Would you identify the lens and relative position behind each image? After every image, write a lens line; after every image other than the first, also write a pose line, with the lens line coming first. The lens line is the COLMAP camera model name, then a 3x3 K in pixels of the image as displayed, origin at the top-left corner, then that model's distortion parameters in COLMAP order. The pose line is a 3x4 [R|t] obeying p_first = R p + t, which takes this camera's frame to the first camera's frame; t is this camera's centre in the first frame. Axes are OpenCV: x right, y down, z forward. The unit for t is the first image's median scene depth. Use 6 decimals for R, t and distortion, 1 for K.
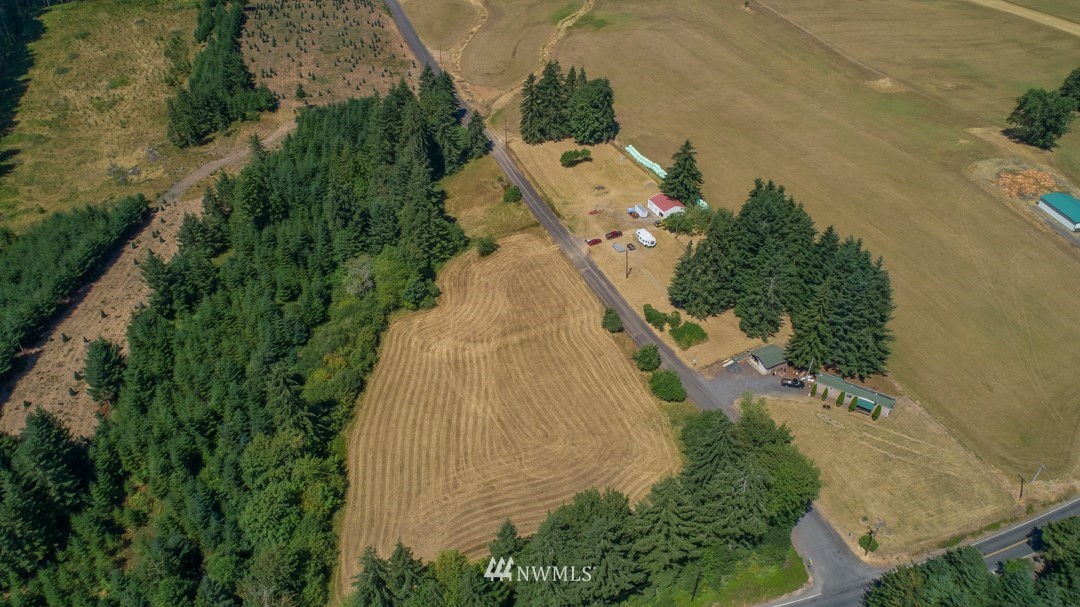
lens RADIAL K [[720.9, 0, 540.0], [0, 720.9, 303.5], [0, 0, 1]] dist [-0.017654, 0.000623]
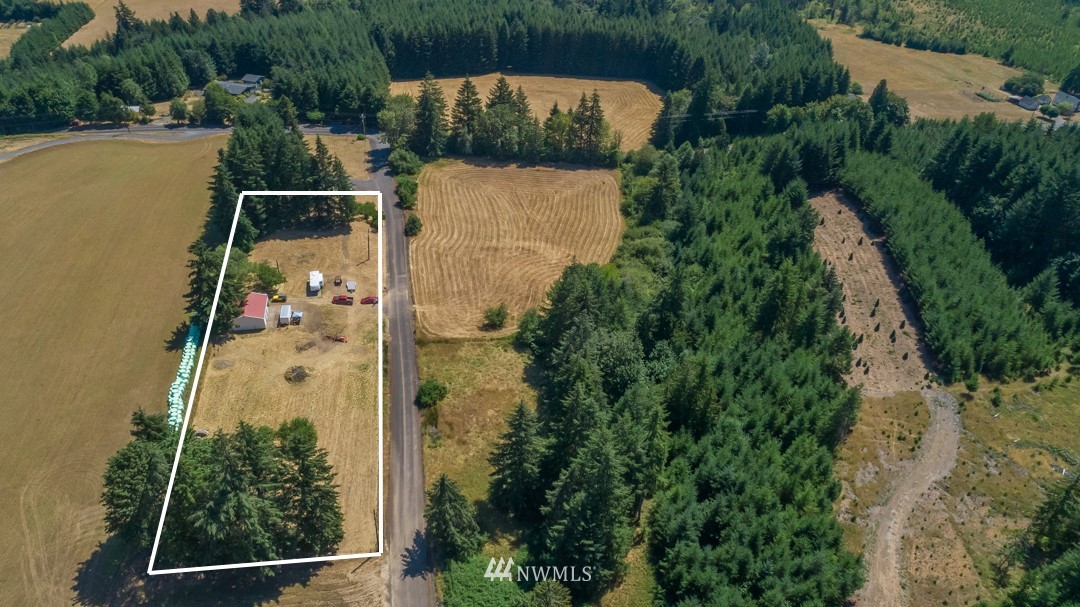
lens RADIAL K [[720.9, 0, 540.0], [0, 720.9, 303.5], [0, 0, 1]] dist [-0.017654, 0.000623]
pose [[-0.982850, -0.141165, 0.118650, -0.204302], [0.064968, 0.337092, 0.939228, -0.799245], [-0.172582, 0.930828, -0.322139, 1.152039]]
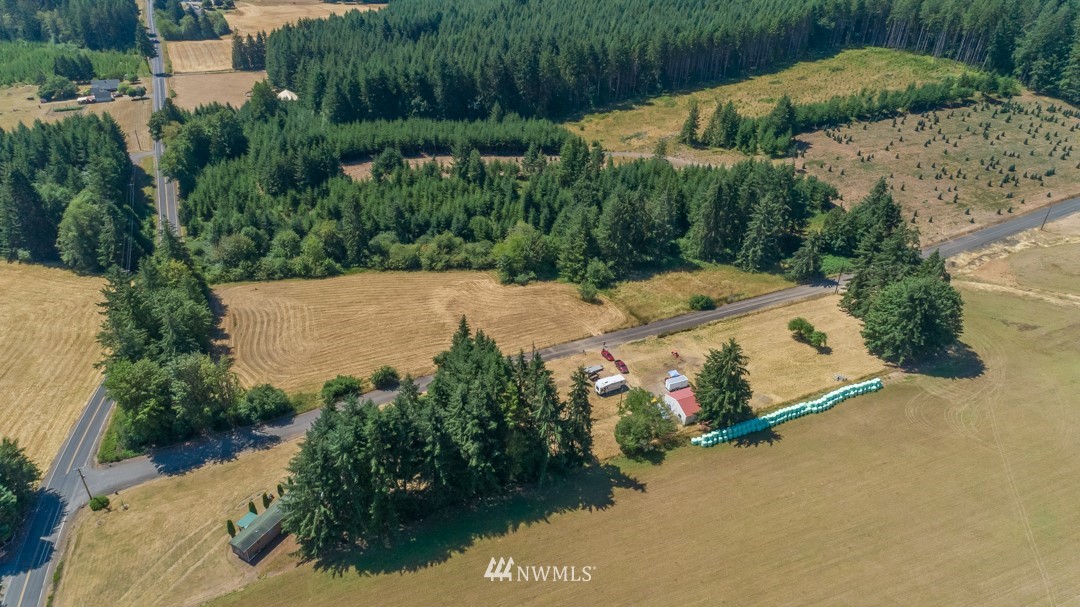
lens RADIAL K [[716.9, 0, 540.0], [0, 716.9, 303.5], [0, 0, 1]] dist [0.012184, 0.002350]
pose [[0.042694, 0.511882, -0.857994, 0.706558], [-0.601313, 0.698985, 0.387095, -0.376449], [0.797872, 0.499397, 0.337644, 0.579777]]
